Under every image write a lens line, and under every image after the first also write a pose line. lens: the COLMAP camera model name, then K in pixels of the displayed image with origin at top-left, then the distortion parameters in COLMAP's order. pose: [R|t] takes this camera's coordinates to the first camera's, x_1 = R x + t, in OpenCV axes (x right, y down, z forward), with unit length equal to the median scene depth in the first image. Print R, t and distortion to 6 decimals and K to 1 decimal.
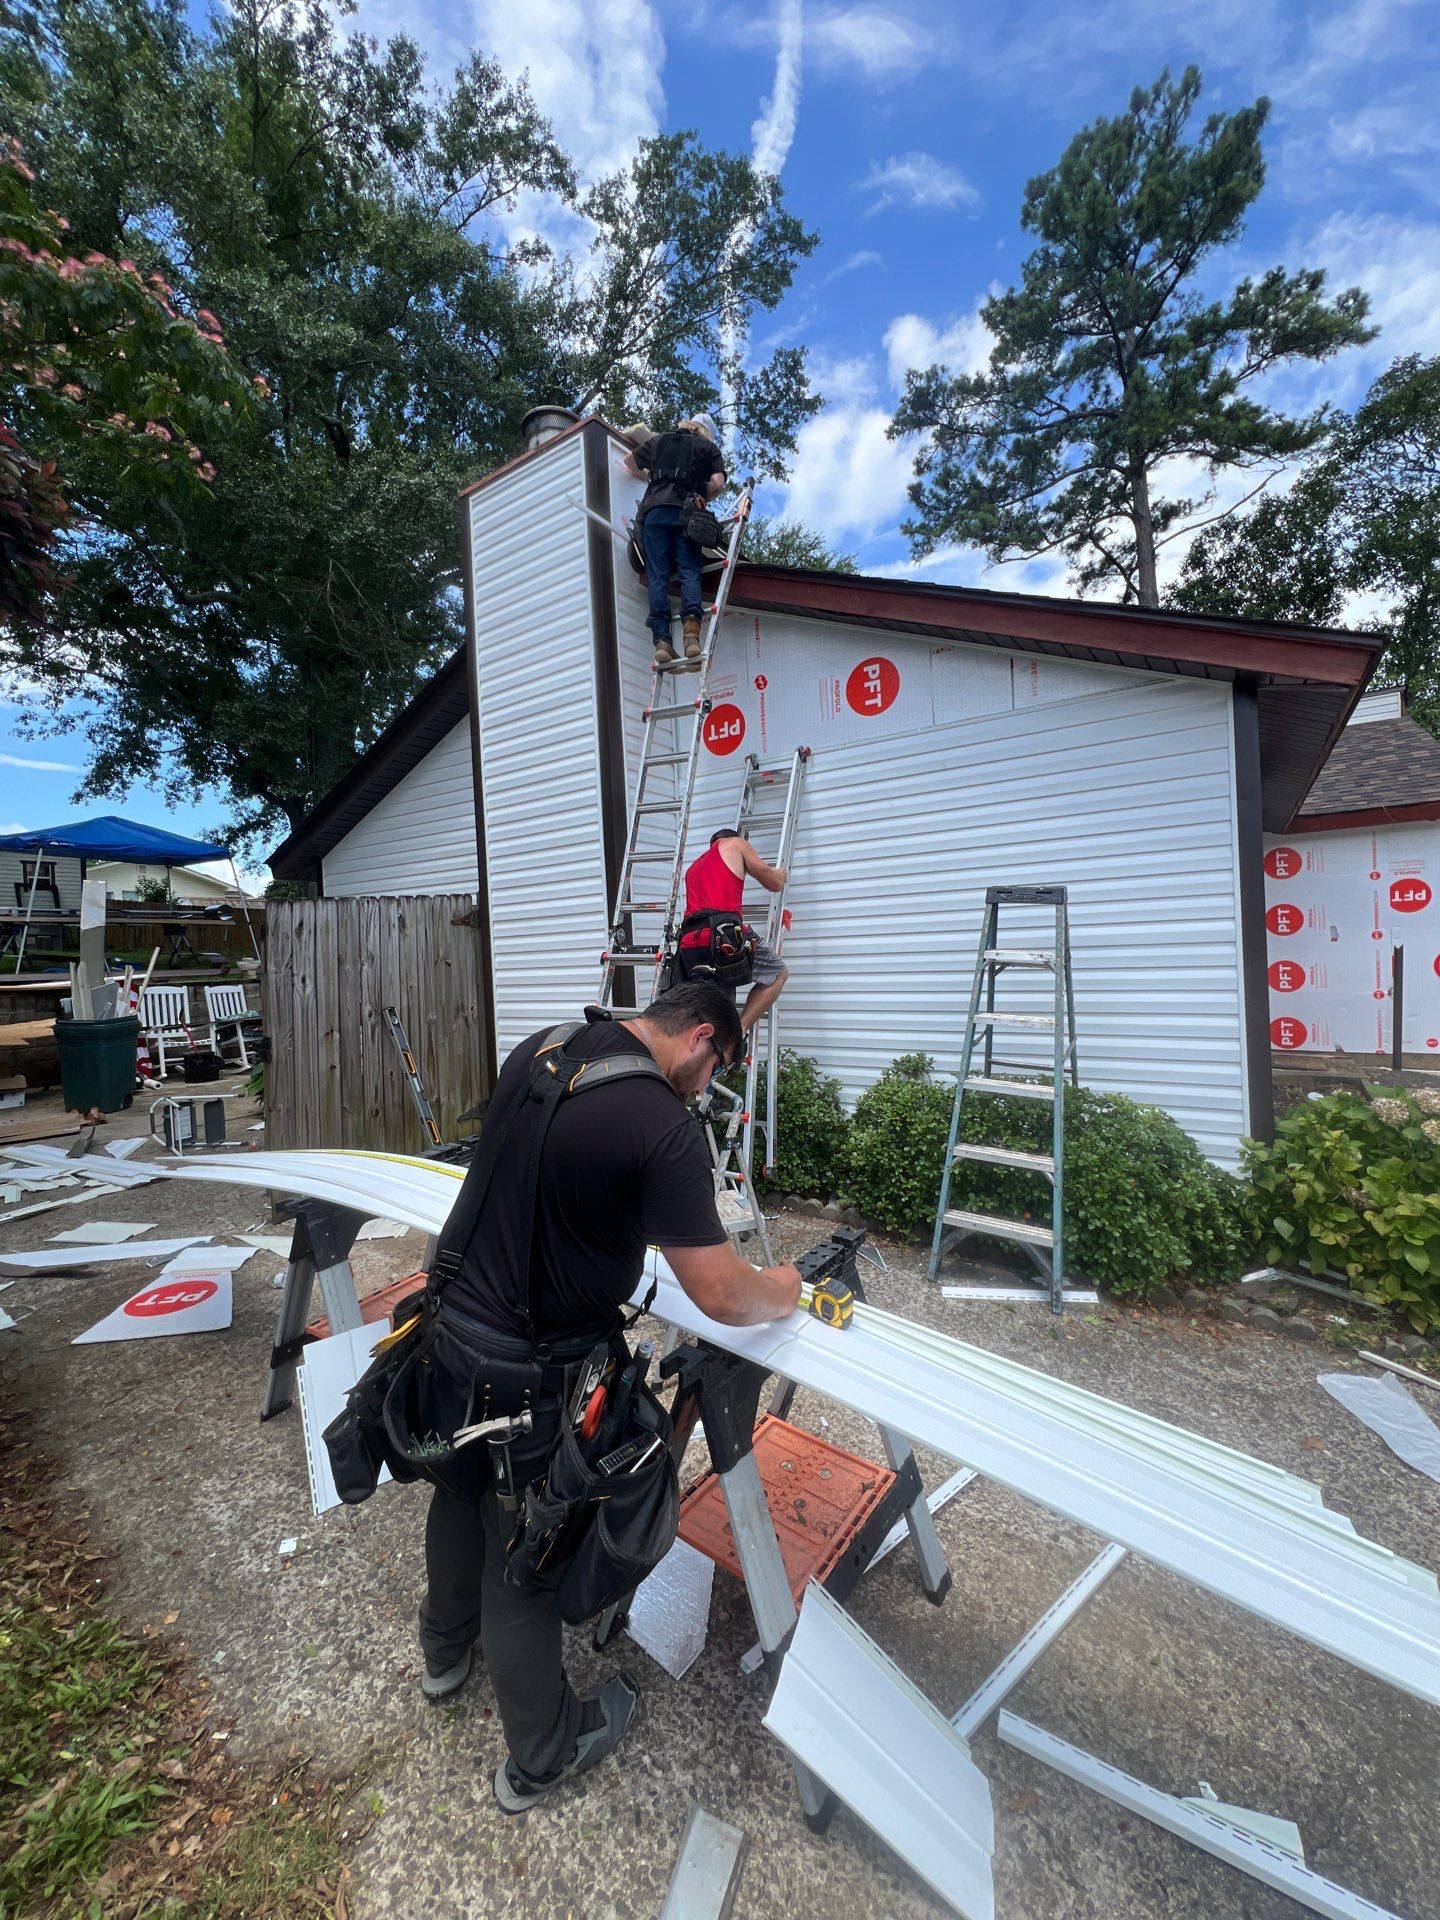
lens RADIAL K [[768.2, 0, 715.3], [0, 768.2, 953.6], [0, 0, 1]] dist [0.001133, 0.000400]
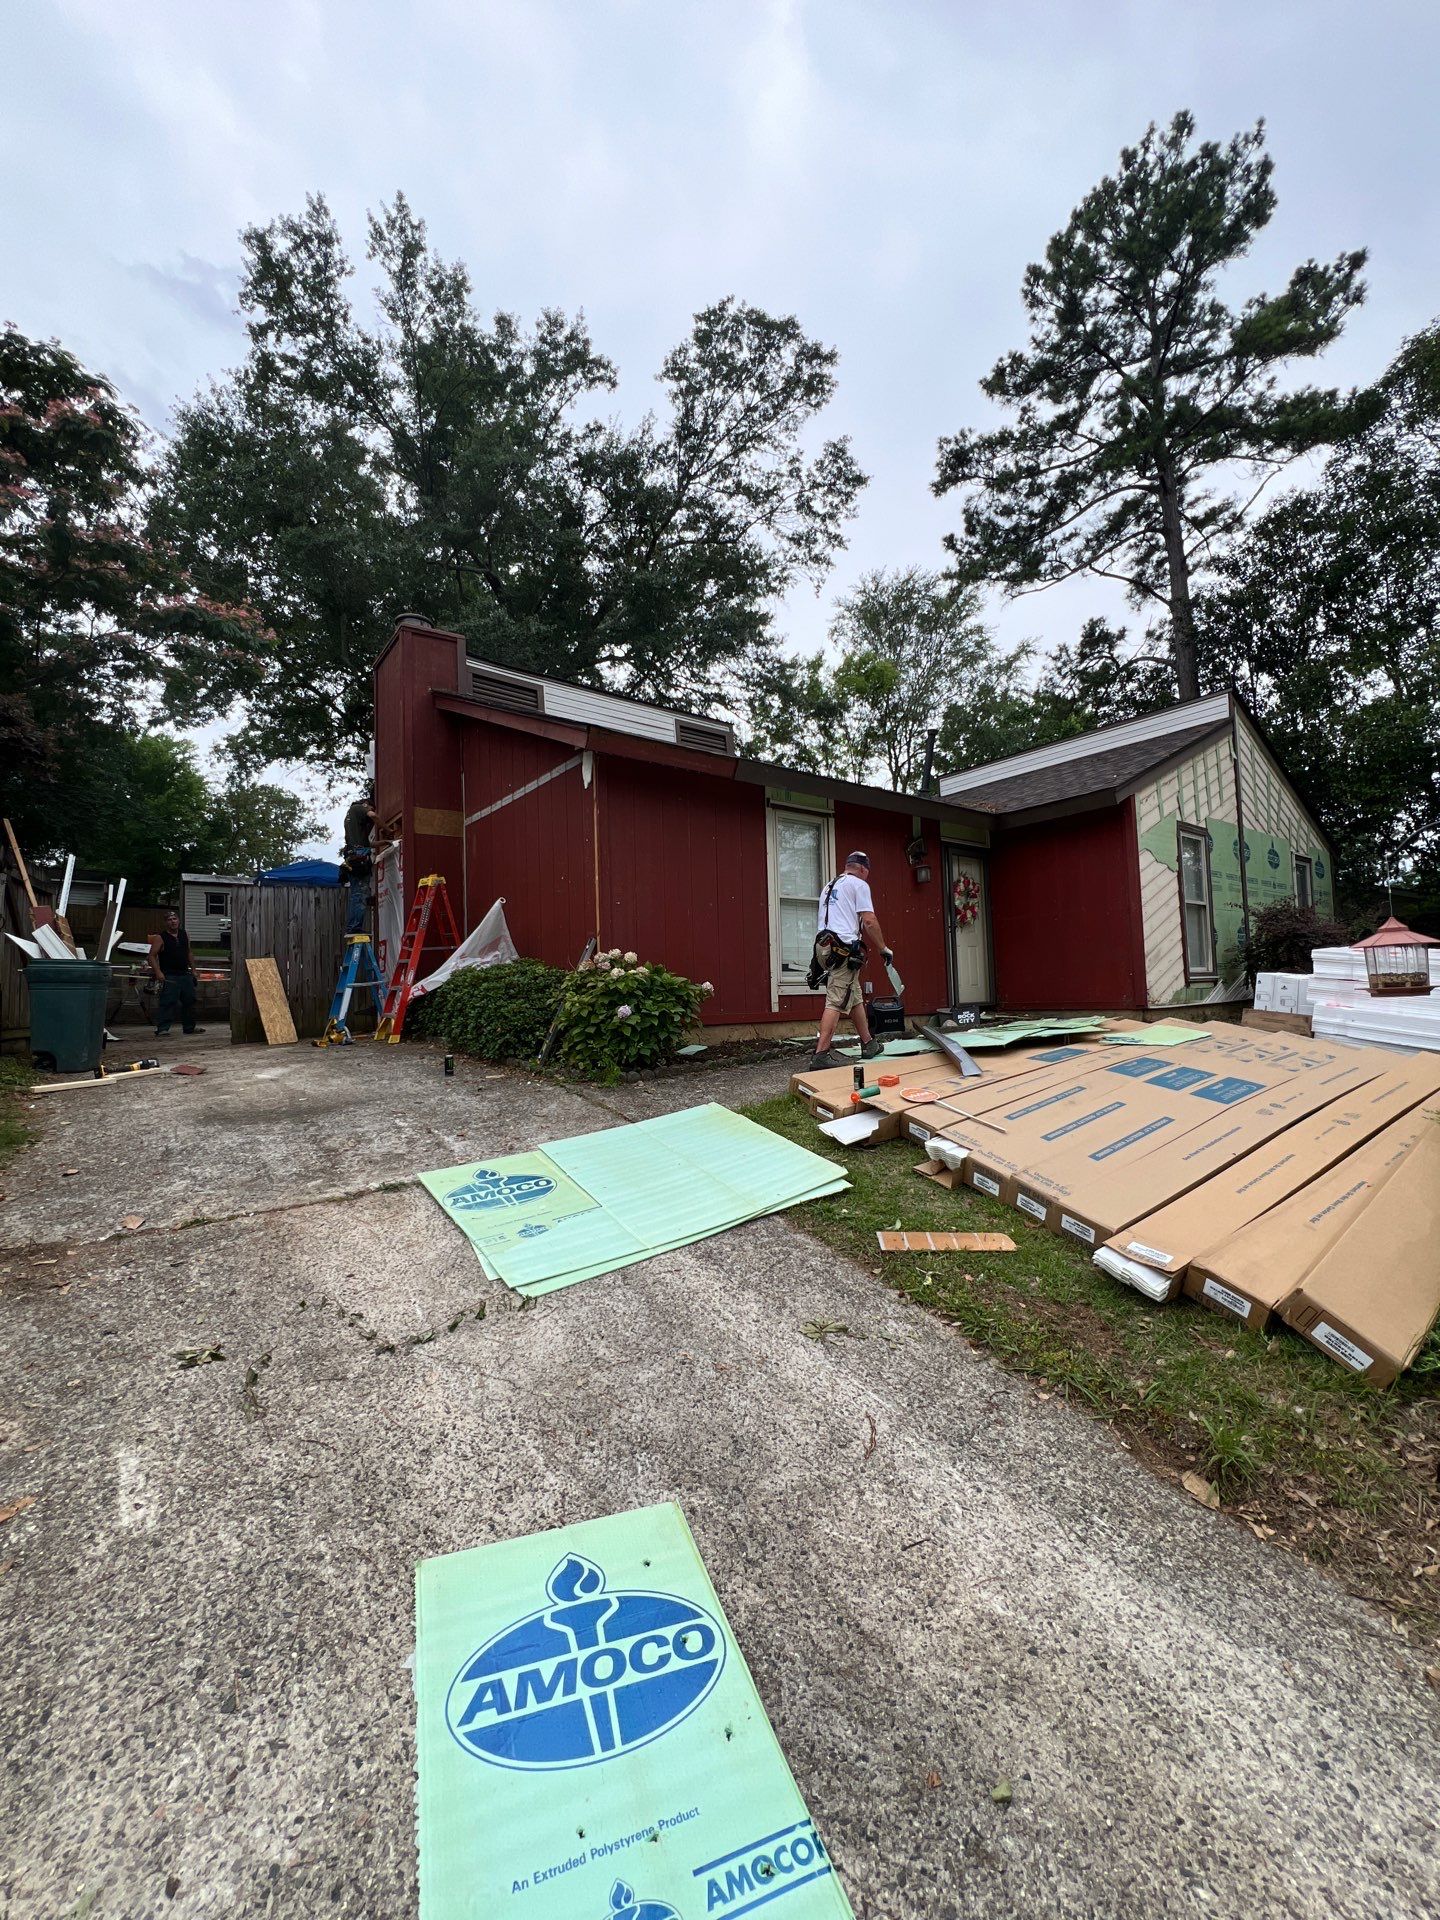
lens RADIAL K [[765.0, 0, 722.7], [0, 765.0, 961.0], [0, 0, 1]] dist [-0.001687, 0.000127]
pose [[0.949288, -0.001645, -0.314404, 0.315220], [-0.010239, 0.999294, -0.036142, 0.046290], [0.314241, 0.037528, 0.948601, -0.127994]]
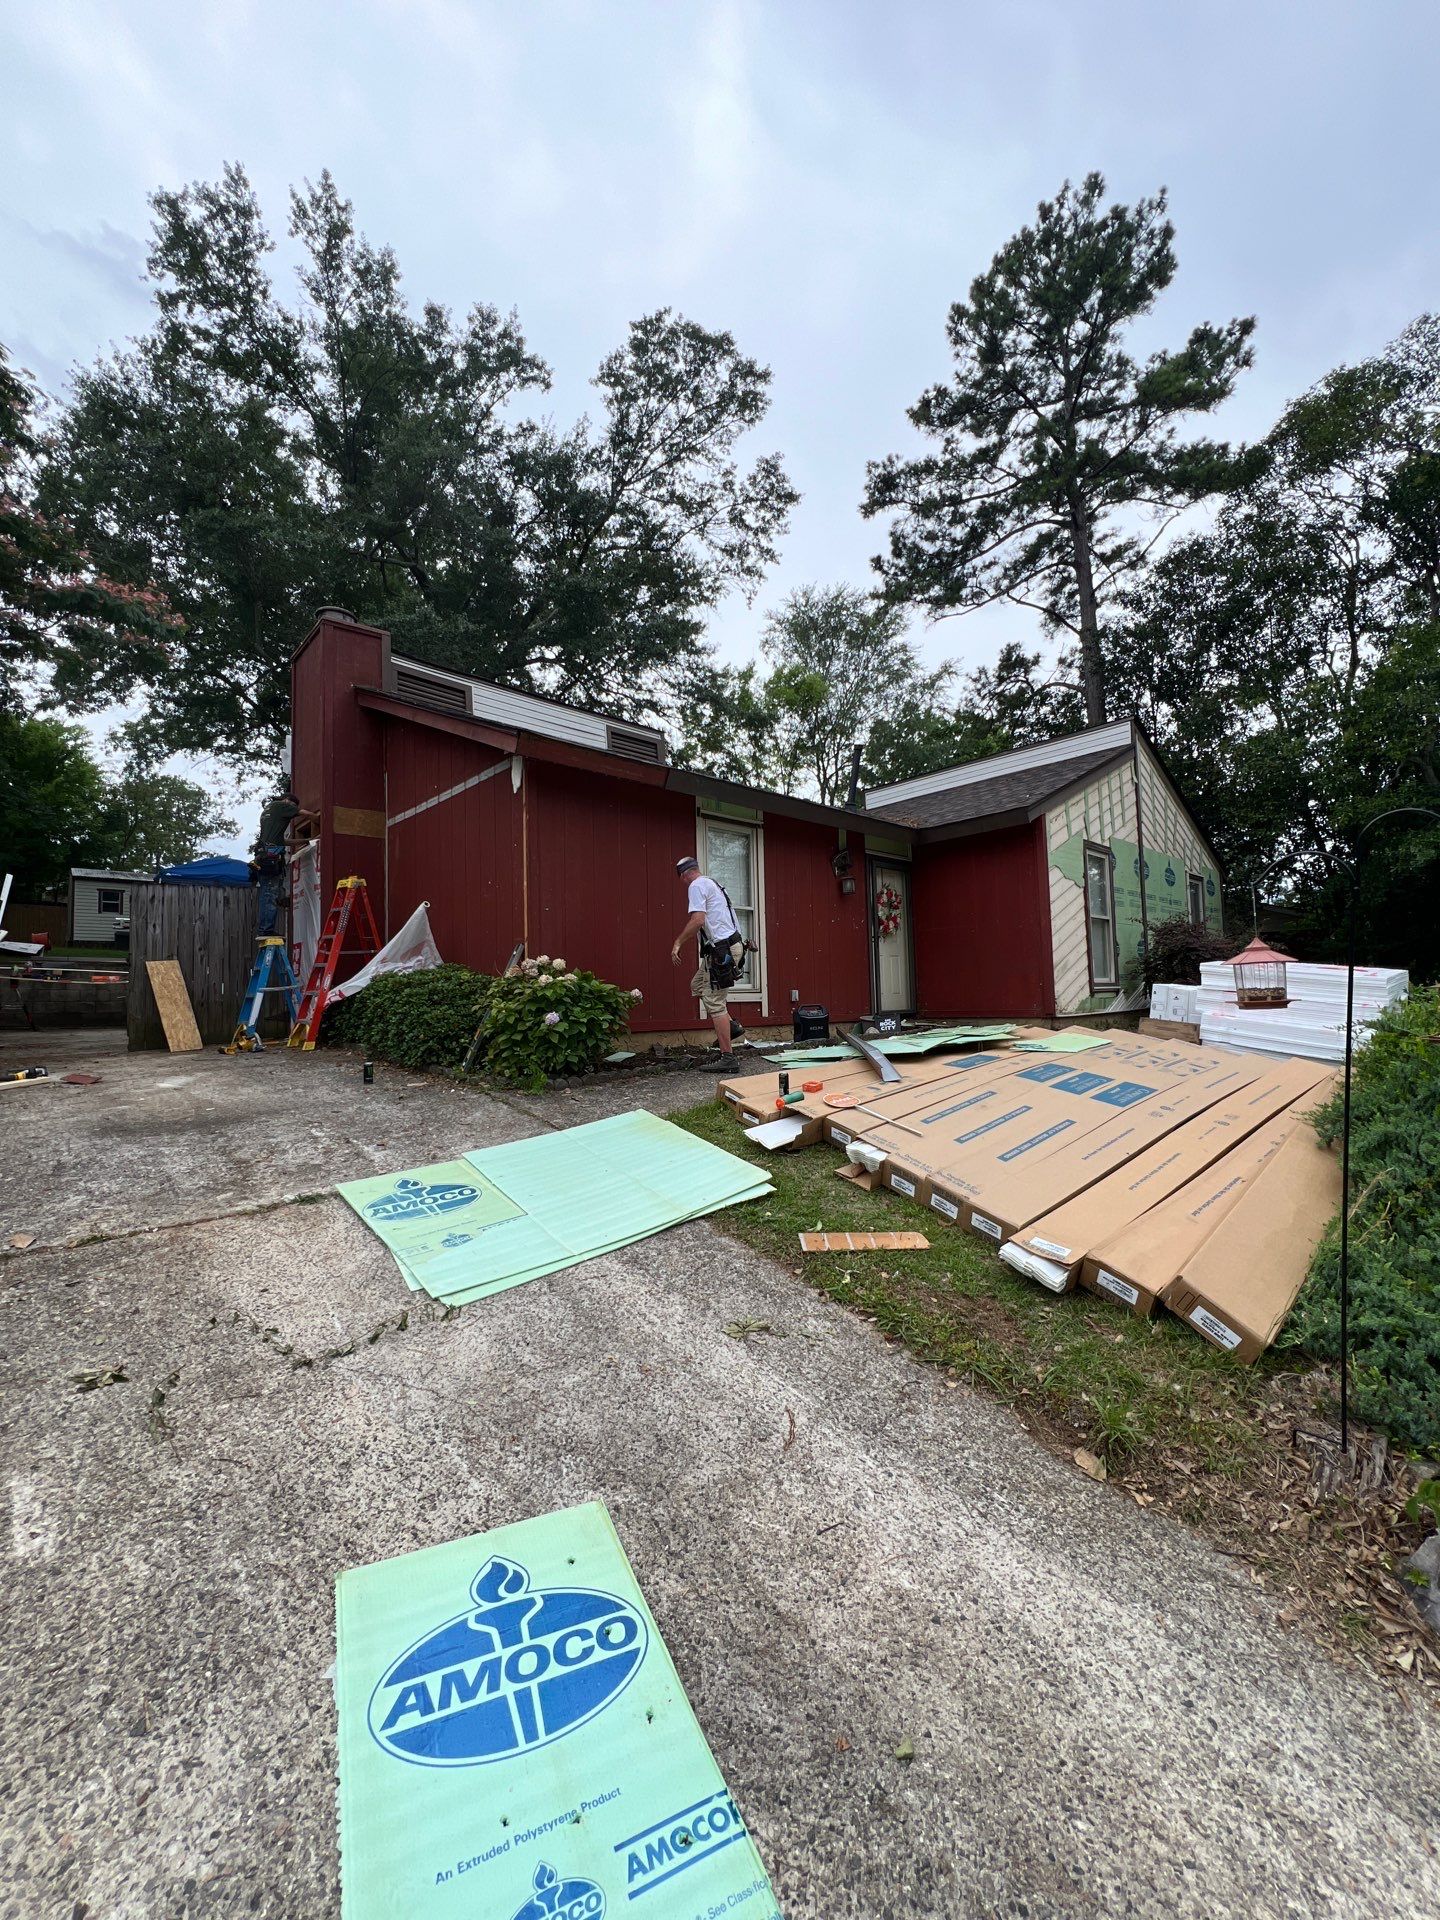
lens RADIAL K [[765.0, 0, 722.7], [0, 765.0, 961.0], [0, 0, 1]] dist [-0.001687, 0.000127]
pose [[0.974253, 0.005835, -0.225383, 0.316493], [-0.016457, 0.998839, -0.045280, 0.045646], [0.224857, 0.047823, 0.973217, -0.131918]]
